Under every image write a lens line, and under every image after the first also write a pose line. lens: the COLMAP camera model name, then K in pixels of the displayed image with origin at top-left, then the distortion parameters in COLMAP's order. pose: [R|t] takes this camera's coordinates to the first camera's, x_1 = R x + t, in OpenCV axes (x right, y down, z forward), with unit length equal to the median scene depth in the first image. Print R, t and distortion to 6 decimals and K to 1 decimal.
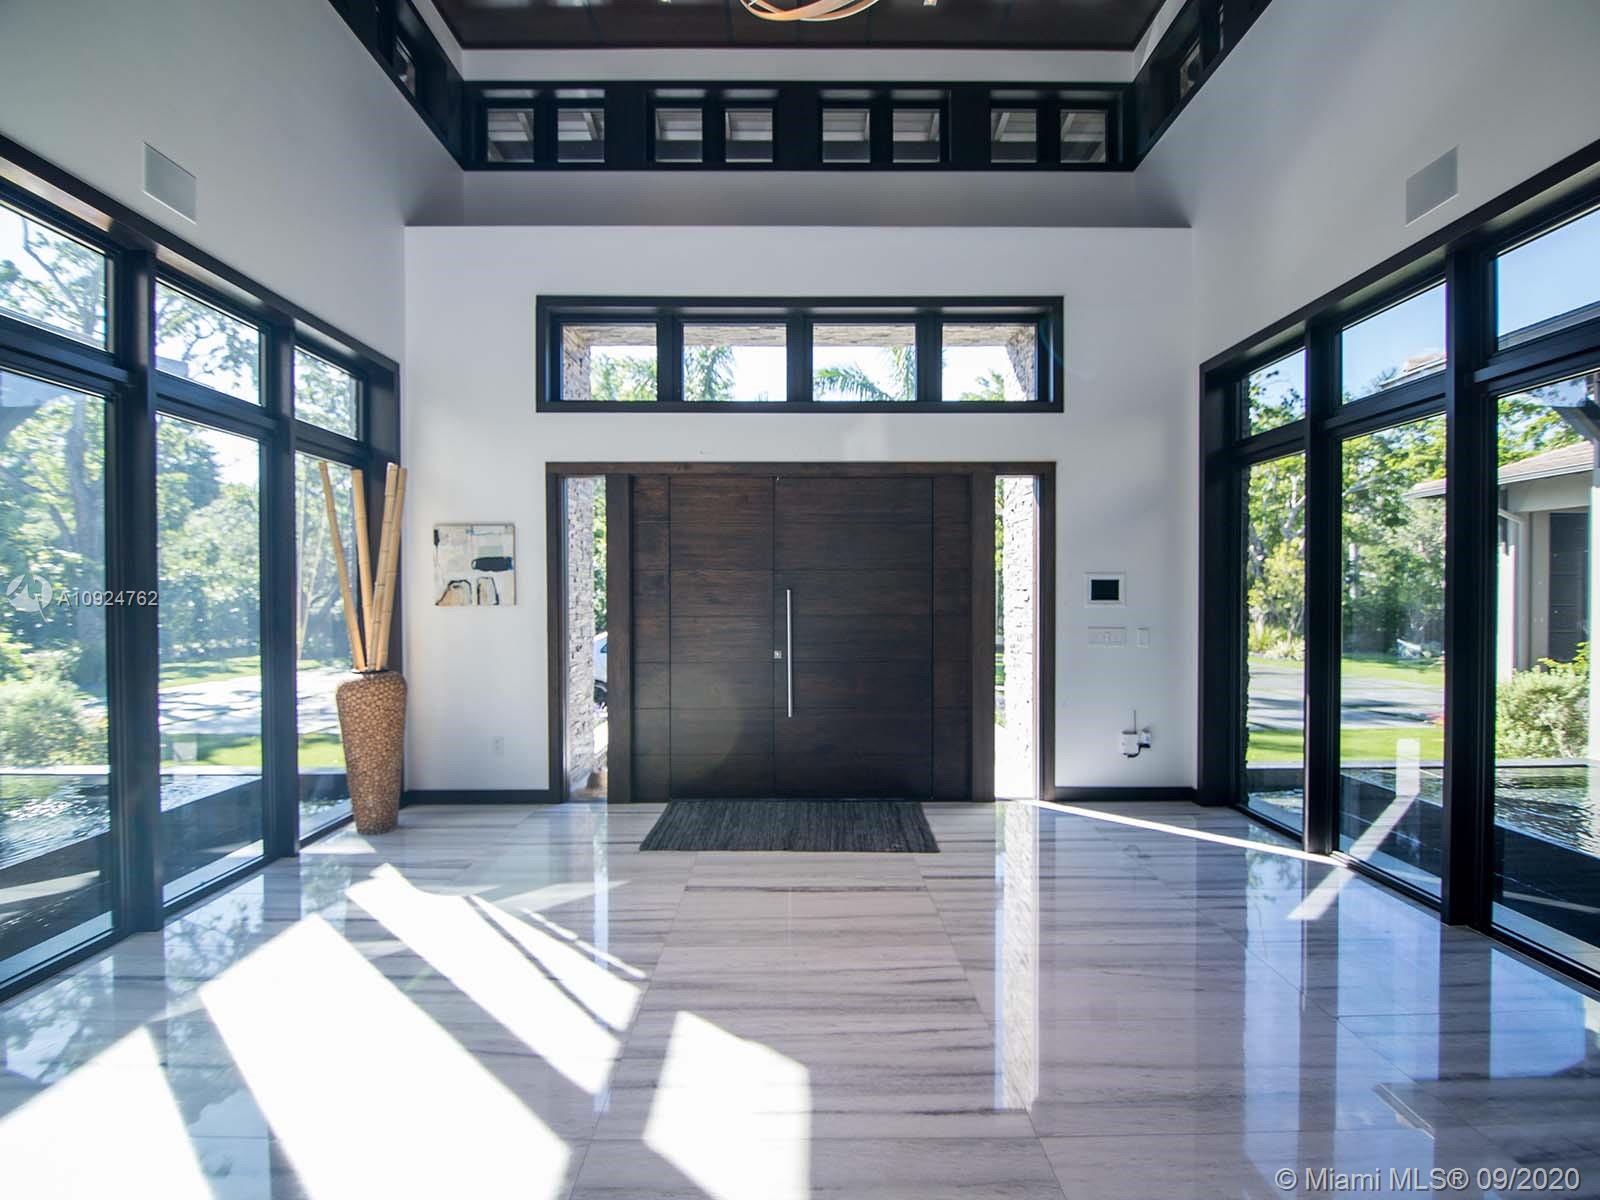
lens RADIAL K [[871.2, 0, 800.5], [0, 871.2, 598.0], [0, 0, 1]] dist [-0.006148, -0.003031]
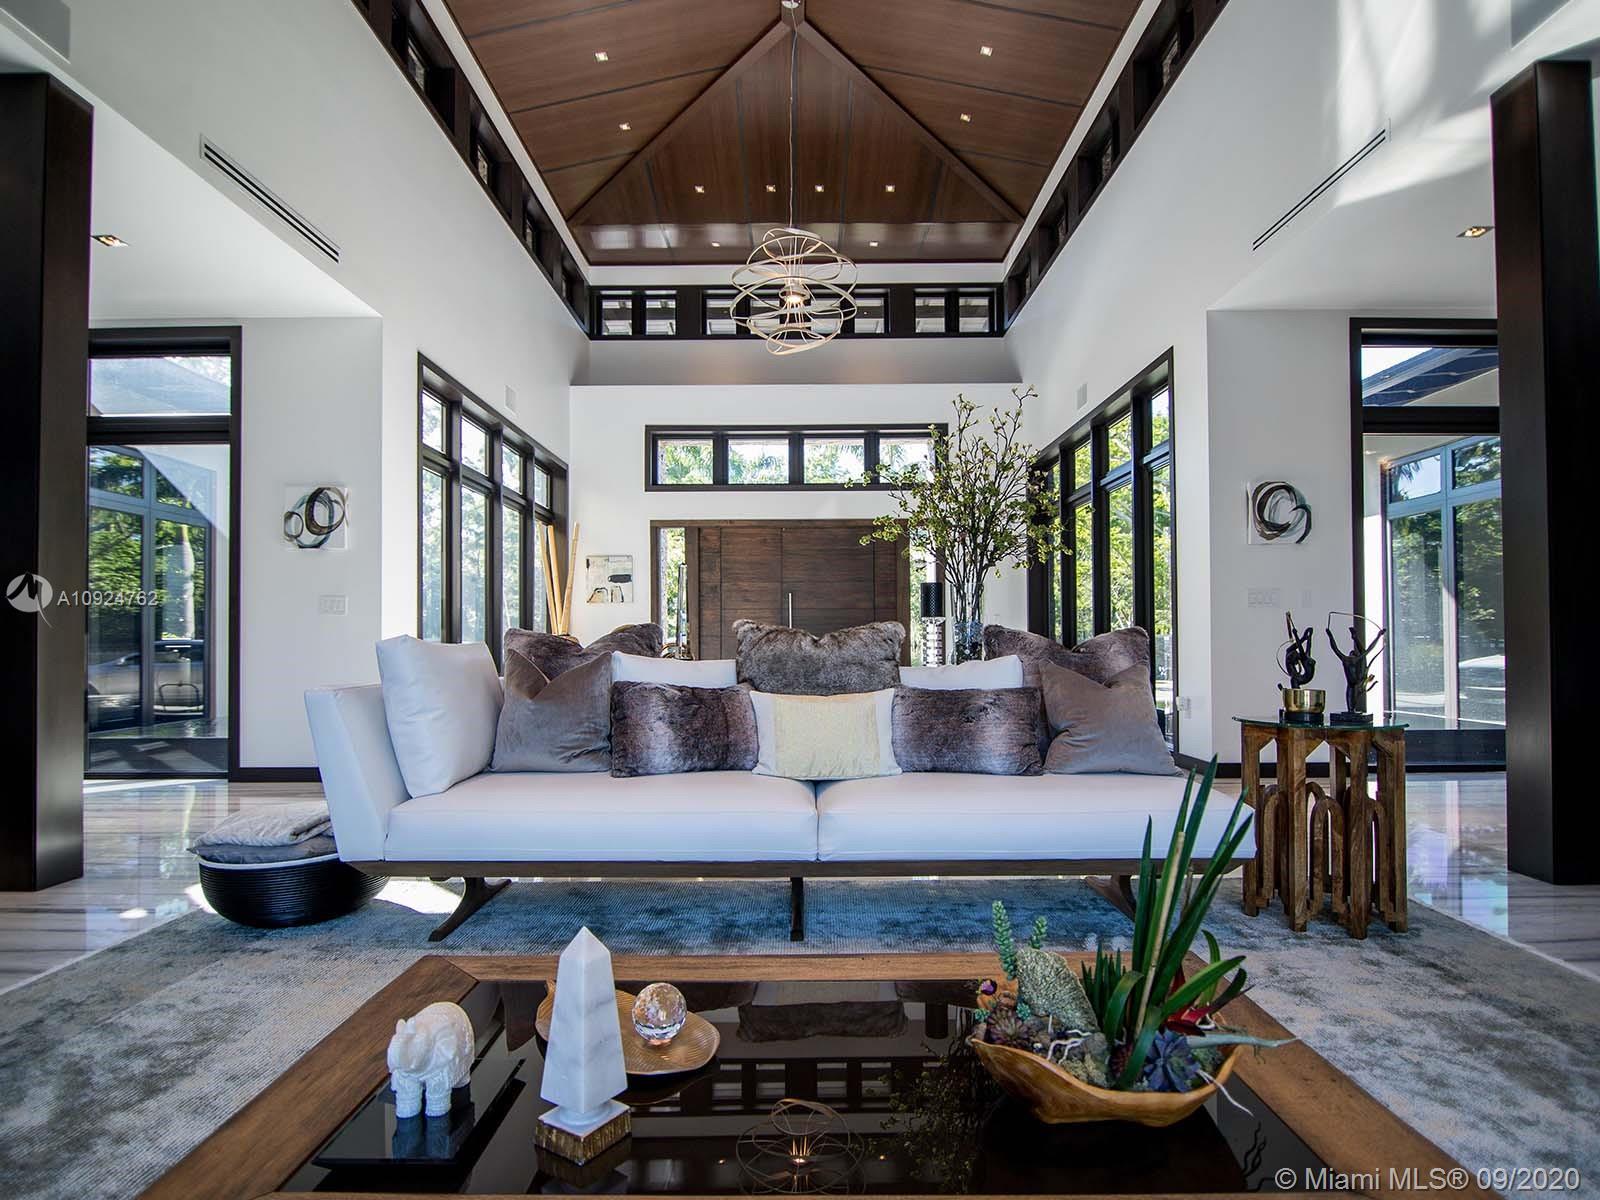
lens RADIAL K [[871.2, 0, 800.5], [0, 871.2, 598.0], [0, 0, 1]] dist [-0.006148, -0.003031]
pose [[0.999938, -0.003167, -0.010672, 0.025089], [0.002704, 0.999067, -0.043094, 0.073235], [0.010799, 0.043063, 0.999014, -0.707713]]
